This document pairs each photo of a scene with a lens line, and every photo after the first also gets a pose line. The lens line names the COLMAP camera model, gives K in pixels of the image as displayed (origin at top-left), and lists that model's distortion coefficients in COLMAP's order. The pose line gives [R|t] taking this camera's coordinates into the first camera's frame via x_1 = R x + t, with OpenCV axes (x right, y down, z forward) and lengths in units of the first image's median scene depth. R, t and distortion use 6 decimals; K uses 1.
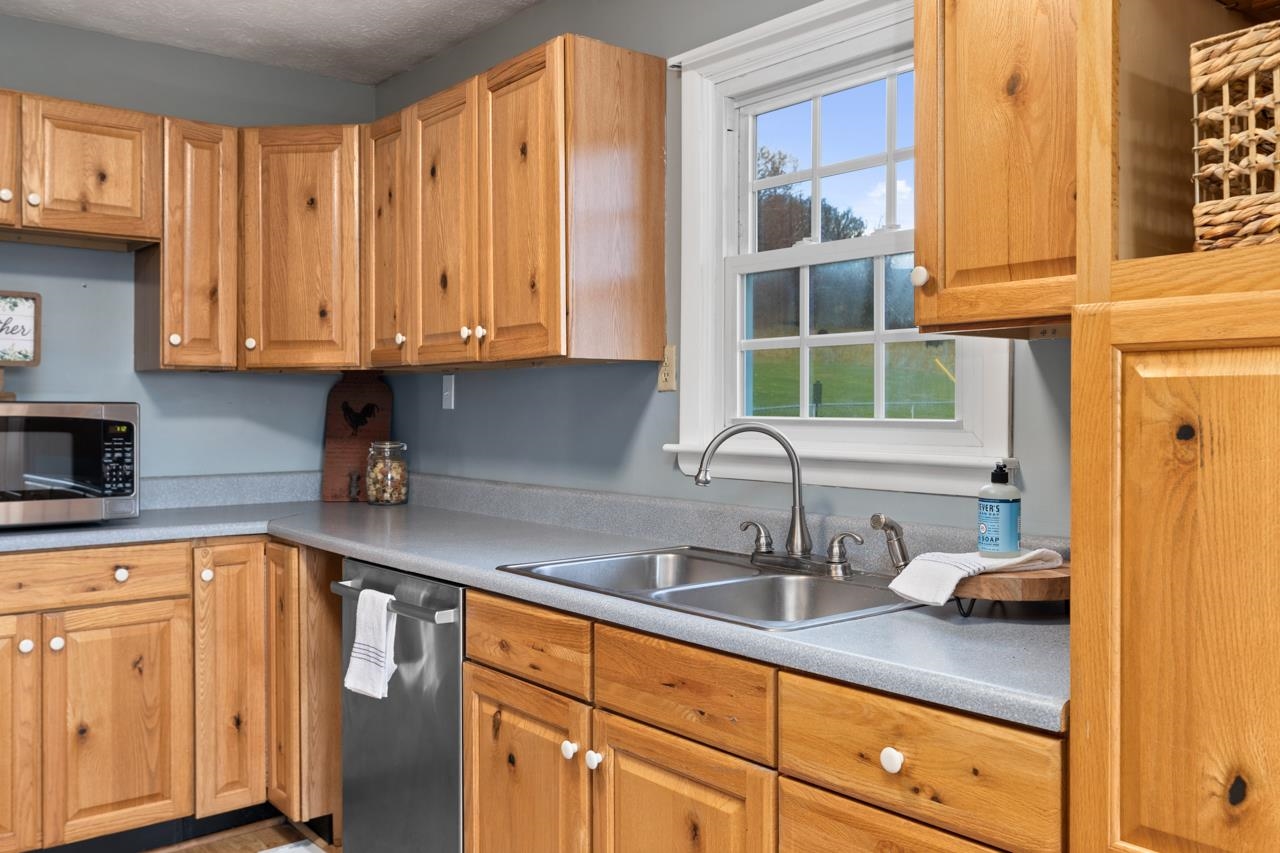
lens RADIAL K [[1088.2, 0, 640.0], [0, 1088.2, 426.5], [0, 0, 1]] dist [0.000144, -0.007736]
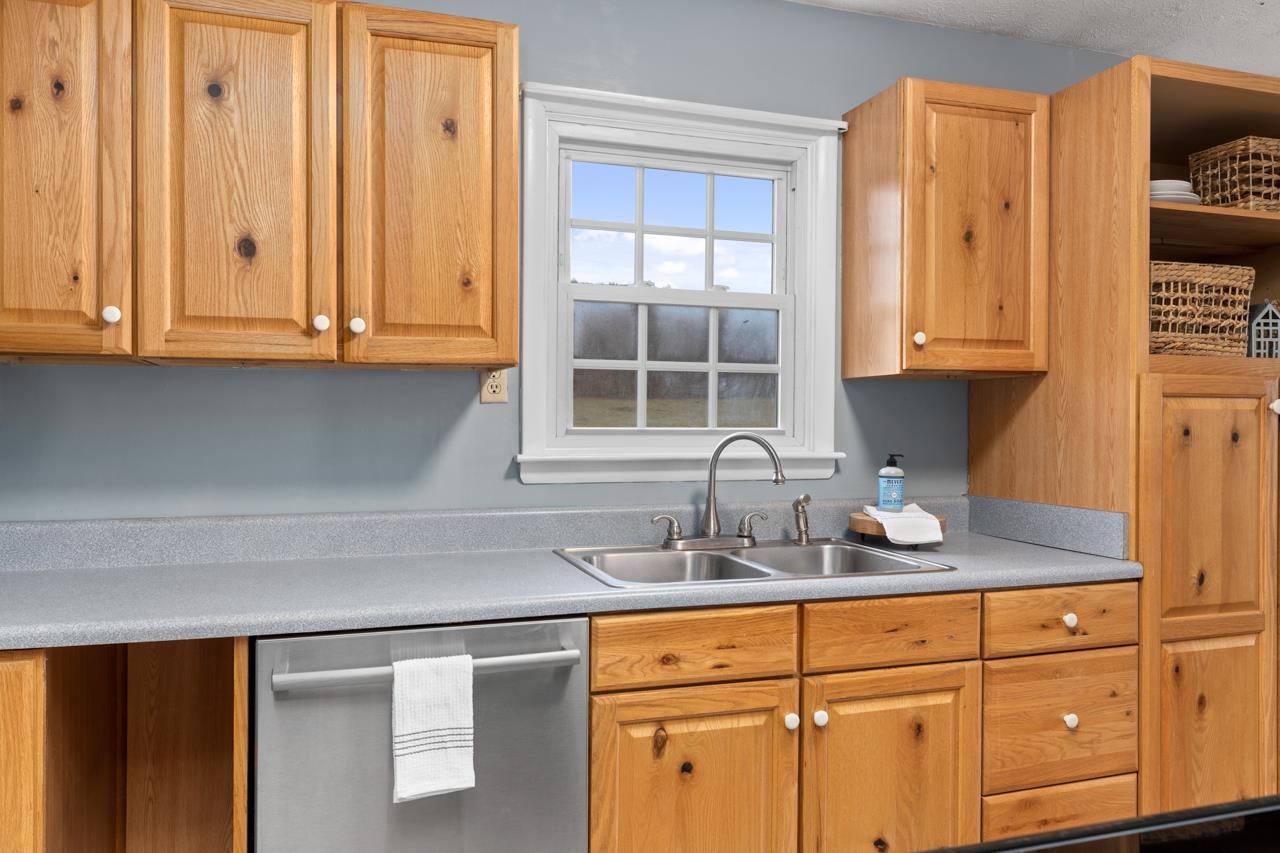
lens RADIAL K [[919.6, 0, 640.0], [0, 919.6, 426.5], [0, 0, 1]] dist [0.005041, 0.004049]
pose [[0.354690, -0.006303, 0.934963, -0.917171], [0.011784, 0.999928, 0.002270, -0.013554], [-0.934910, 0.010212, 0.354739, 0.723149]]
